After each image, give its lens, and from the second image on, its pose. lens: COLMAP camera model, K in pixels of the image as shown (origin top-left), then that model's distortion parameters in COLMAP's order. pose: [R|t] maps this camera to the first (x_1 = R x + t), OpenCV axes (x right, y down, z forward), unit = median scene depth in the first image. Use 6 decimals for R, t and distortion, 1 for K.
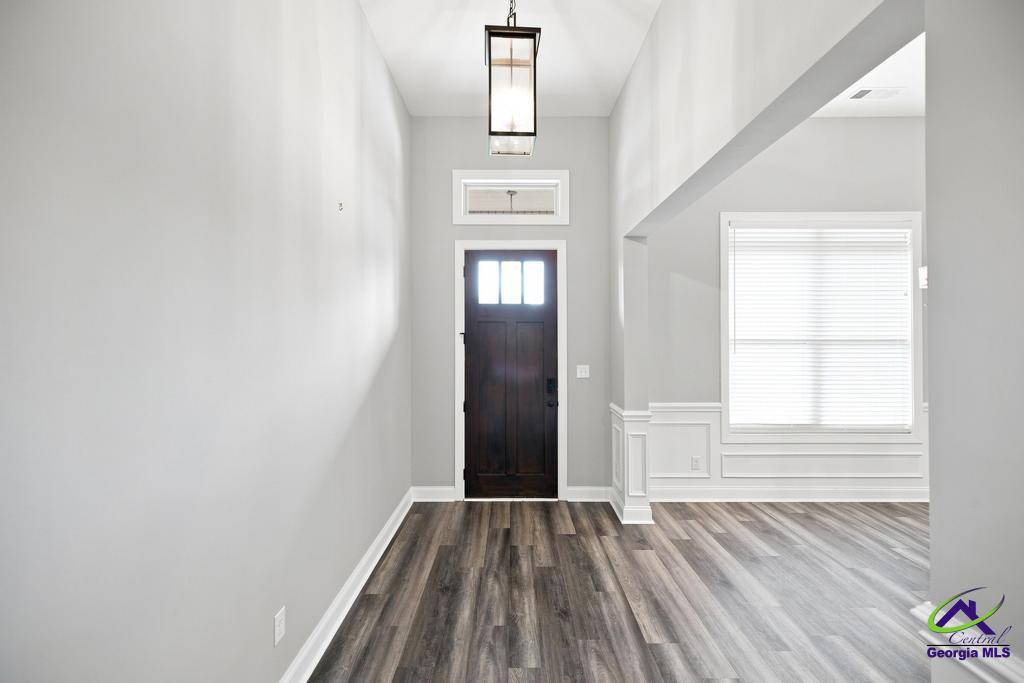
lens RADIAL K [[440.9, 0, 512.6], [0, 440.9, 342.5], [0, 0, 1]] dist [0.018749, -0.000760]
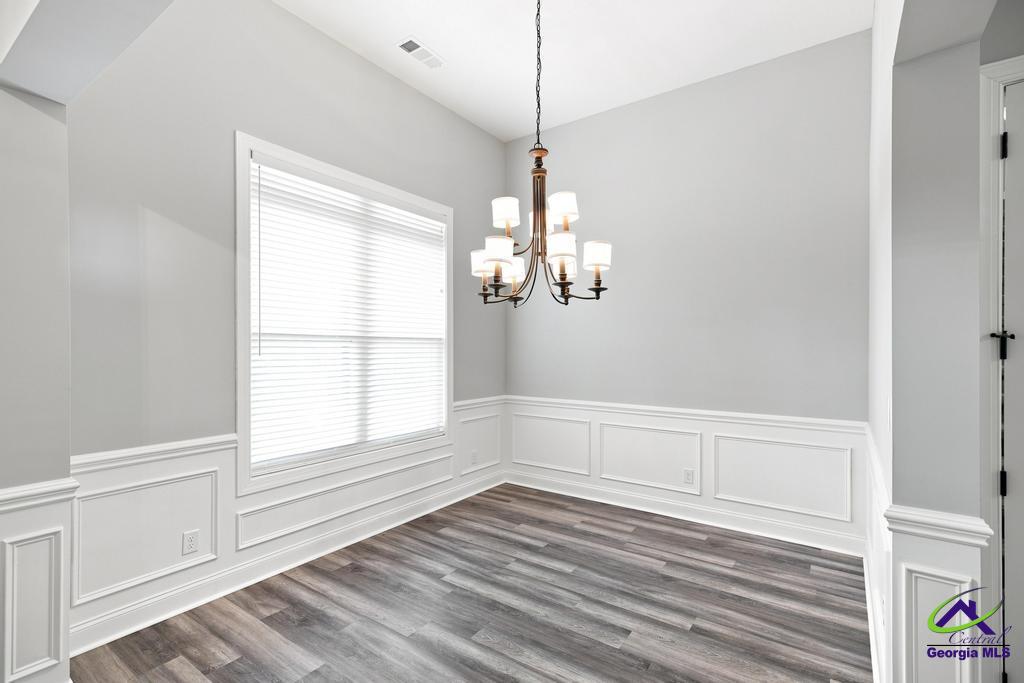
lens RADIAL K [[445.7, 0, 511.8], [0, 445.7, 347.0], [0, 0, 1]] dist [0.004253, -0.000265]
pose [[0.568350, 0.003637, 0.822779, 0.179432], [-0.003661, 0.999992, -0.001892, 0.013228], [-0.822779, -0.001937, 0.568358, 0.335105]]
